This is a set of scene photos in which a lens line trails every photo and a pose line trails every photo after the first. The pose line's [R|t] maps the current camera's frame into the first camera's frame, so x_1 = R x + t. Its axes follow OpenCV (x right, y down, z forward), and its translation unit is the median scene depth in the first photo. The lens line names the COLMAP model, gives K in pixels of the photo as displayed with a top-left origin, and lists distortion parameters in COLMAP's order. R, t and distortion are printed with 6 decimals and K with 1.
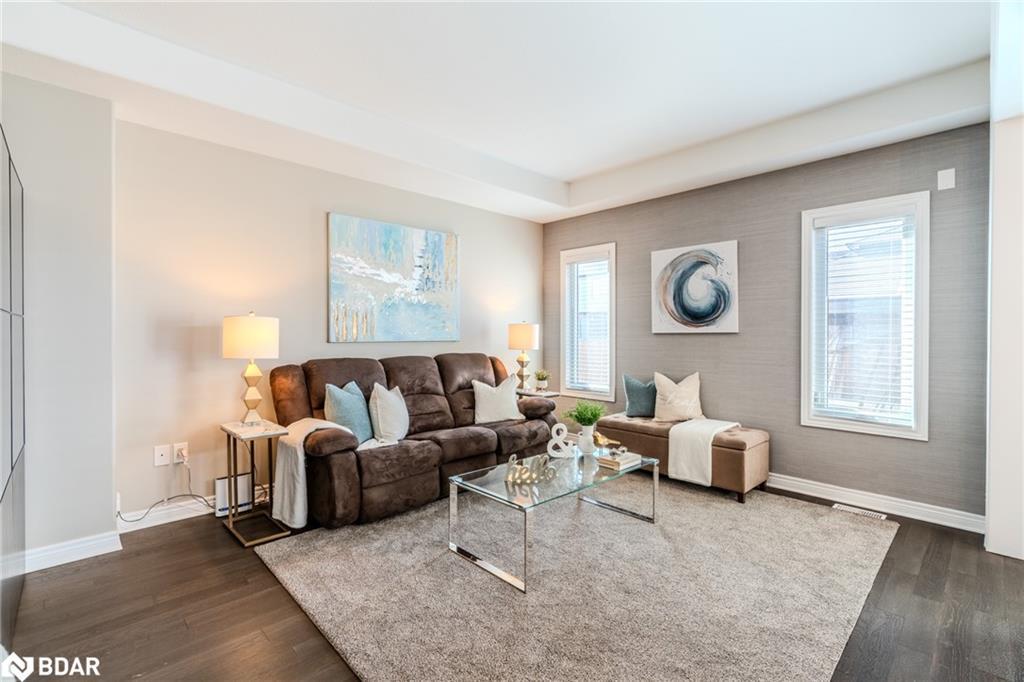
lens RADIAL K [[471.7, 0, 504.5], [0, 471.7, 334.3], [0, 0, 1]] dist [-0.007754, 0.001277]
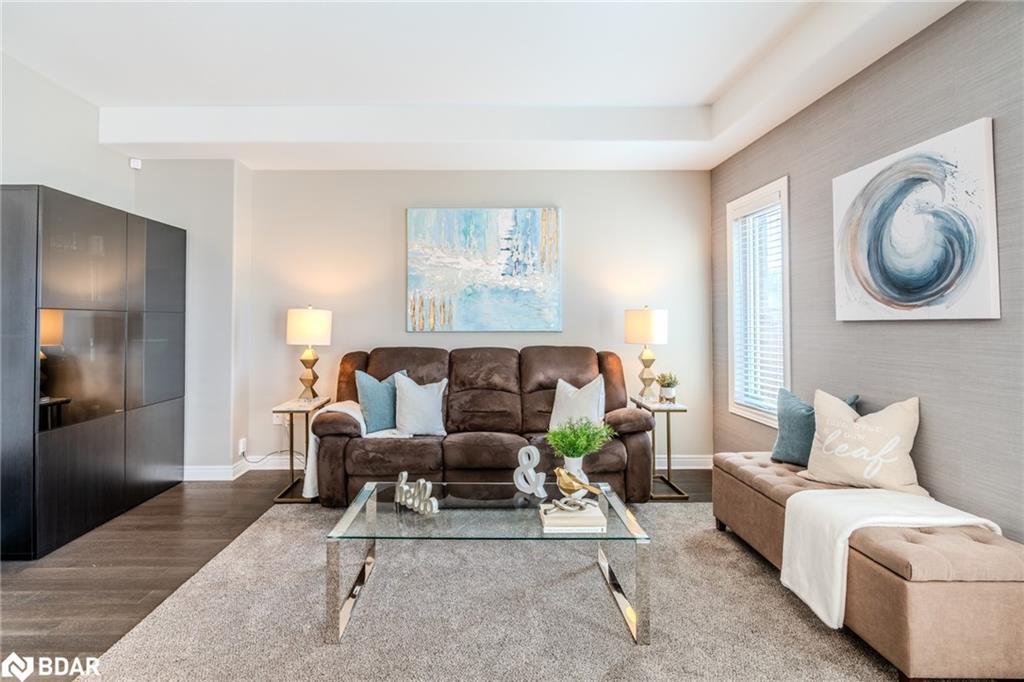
lens RADIAL K [[471.7, 0, 483.1], [0, 471.7, 312.4], [0, 0, 1]] dist [-0.007754, 0.001277]
pose [[0.723661, -0.018141, -0.689917, 0.436316], [0.001359, 0.999690, -0.024861, 0.001050], [0.690154, 0.017053, 0.723461, 0.322951]]
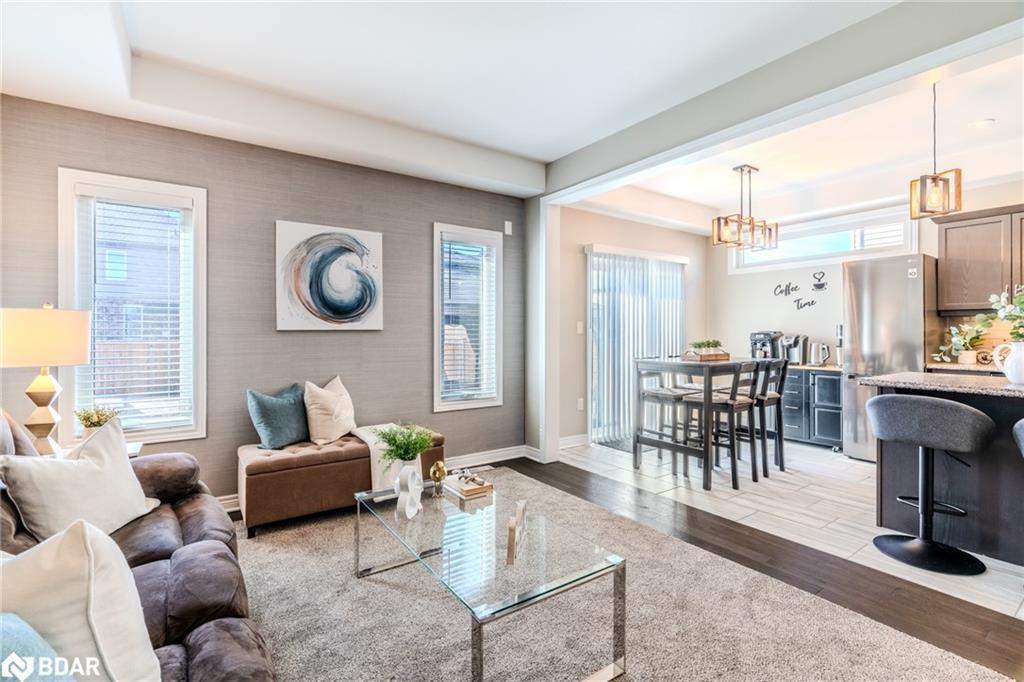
lens RADIAL K [[471.7, 0, 518.6], [0, 471.7, 327.0], [0, 0, 1]] dist [-0.007754, 0.001277]
pose [[0.136785, 0.007009, 0.990576, -0.404731], [0.002613, 0.999969, -0.007436, -0.001329], [-0.990597, 0.003605, 0.136762, 0.576246]]
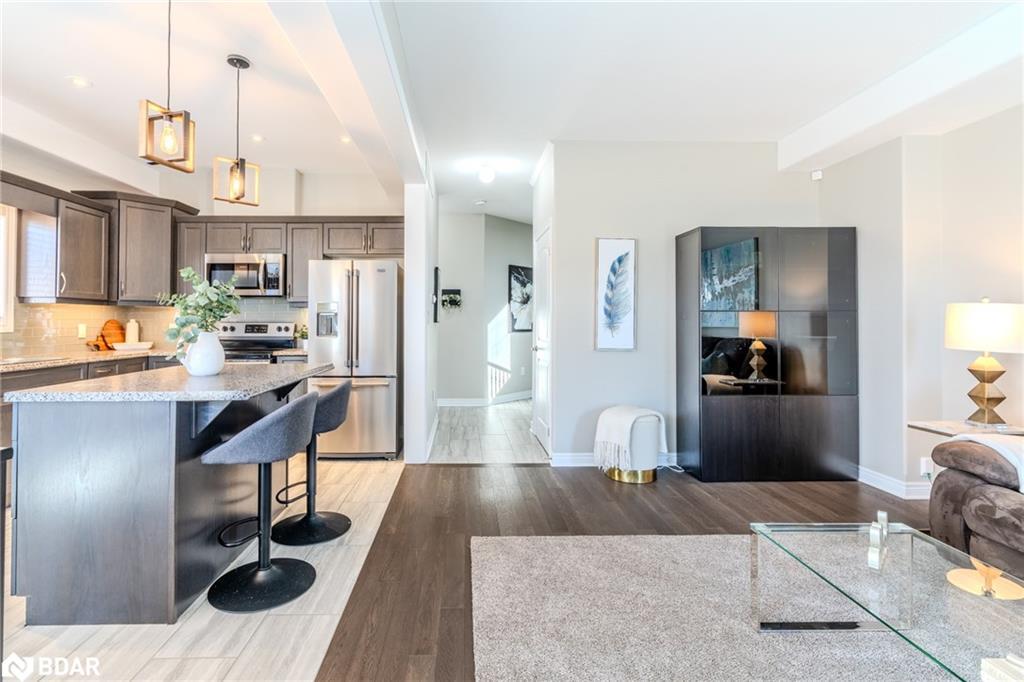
lens RADIAL K [[471.7, 0, 470.6], [0, 471.7, 319.0], [0, 0, 1]] dist [-0.007754, 0.001277]
pose [[-0.694981, -0.005929, -0.719004, 0.544998], [-0.002066, 0.999978, -0.006249, 0.000771], [0.719025, -0.002857, -0.694978, 0.665395]]
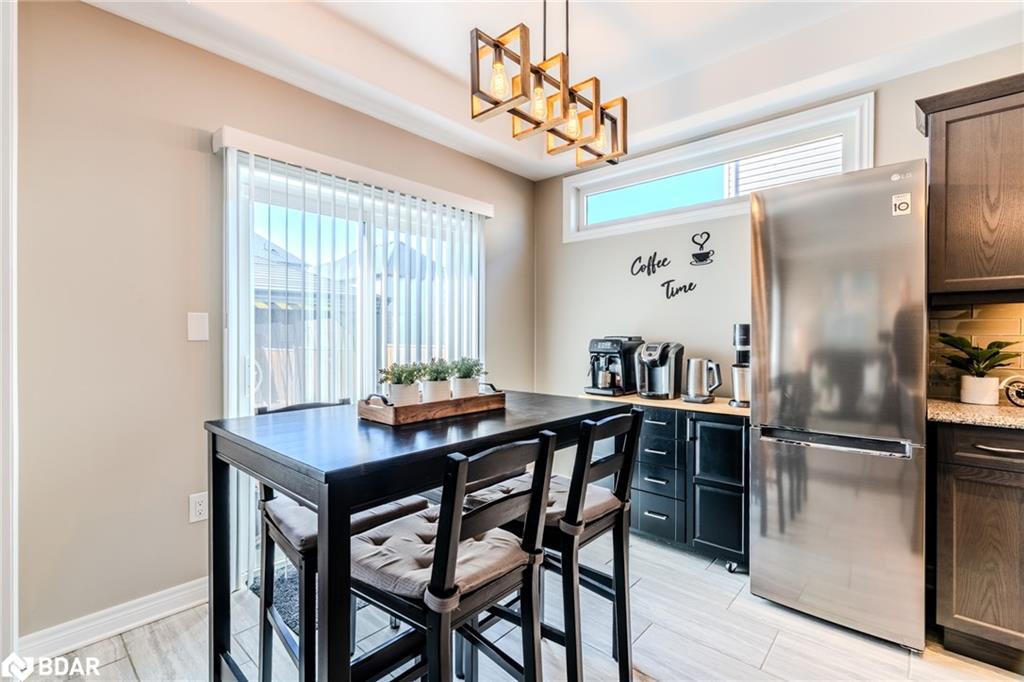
lens RADIAL K [[471.7, 0, 510.4], [0, 471.7, 335.6], [0, 0, 1]] dist [-0.007754, 0.001277]
pose [[-0.071227, 0.000015, 0.997460, 0.316337], [0.000592, 1.000000, 0.000027, 0.001573], [-0.997460, 0.000592, -0.071227, 0.267169]]
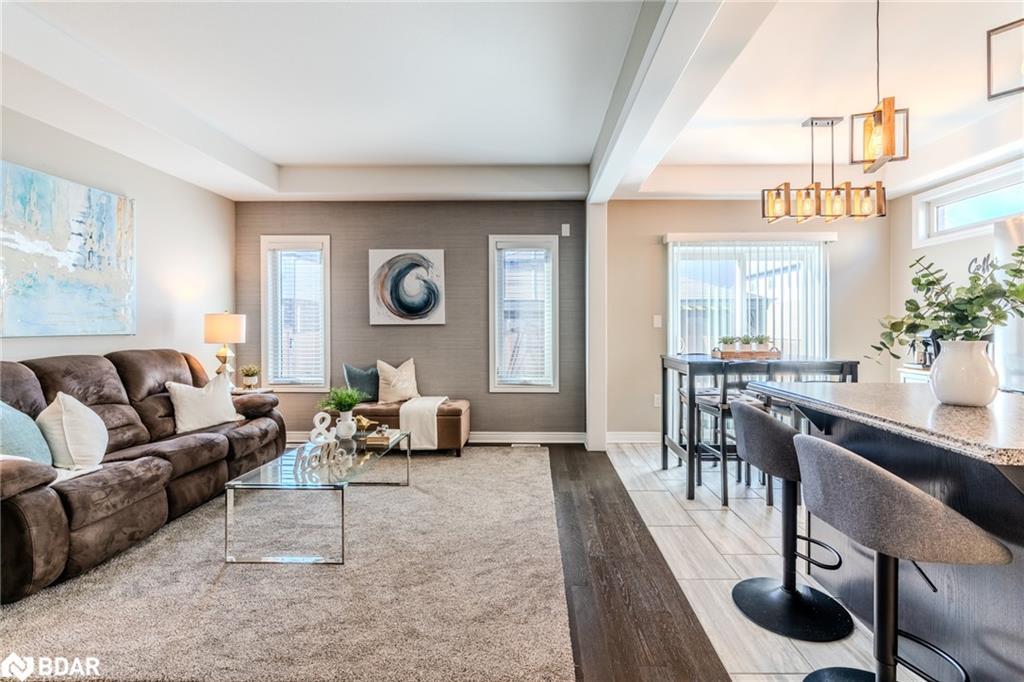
lens RADIAL K [[471.7, 0, 542.0], [0, 471.7, 328.4], [0, 0, 1]] dist [-0.007754, 0.001277]
pose [[0.683168, -0.005511, 0.730241, -0.231743], [0.003419, 0.999985, 0.004348, 0.002991], [-0.730253, -0.000474, 0.683176, -0.037565]]
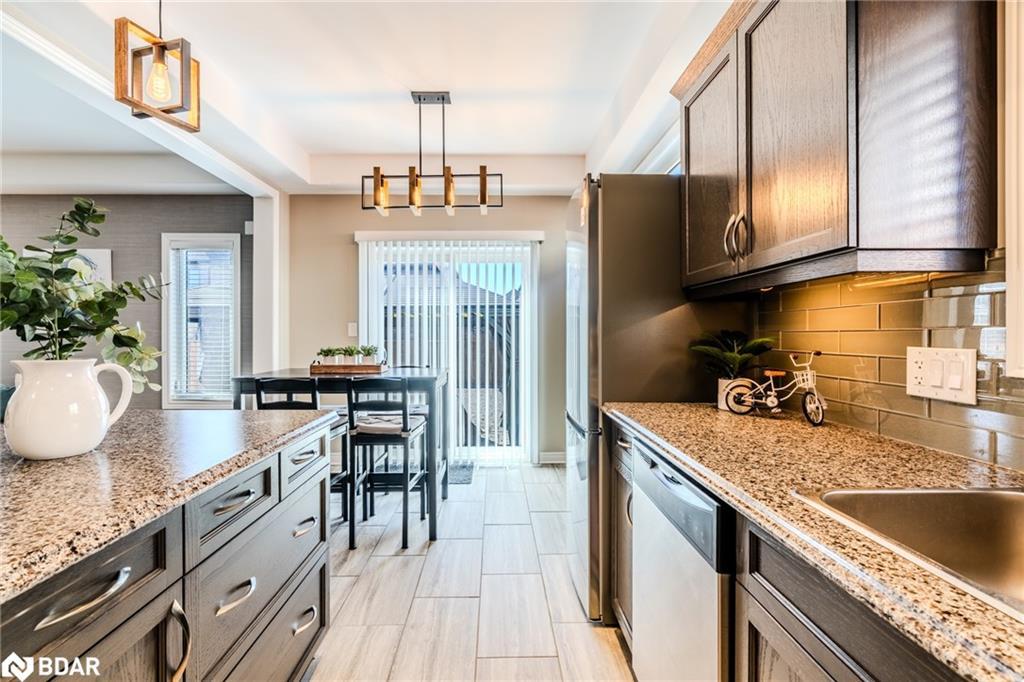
lens RADIAL K [[471.7, 0, 496.9], [0, 471.7, 335.3], [0, 0, 1]] dist [-0.007754, 0.001277]
pose [[0.673529, -0.005017, 0.739144, 0.283794], [0.004642, 0.999986, 0.002558, 0.002870], [-0.739147, 0.001708, 0.673542, -0.405108]]
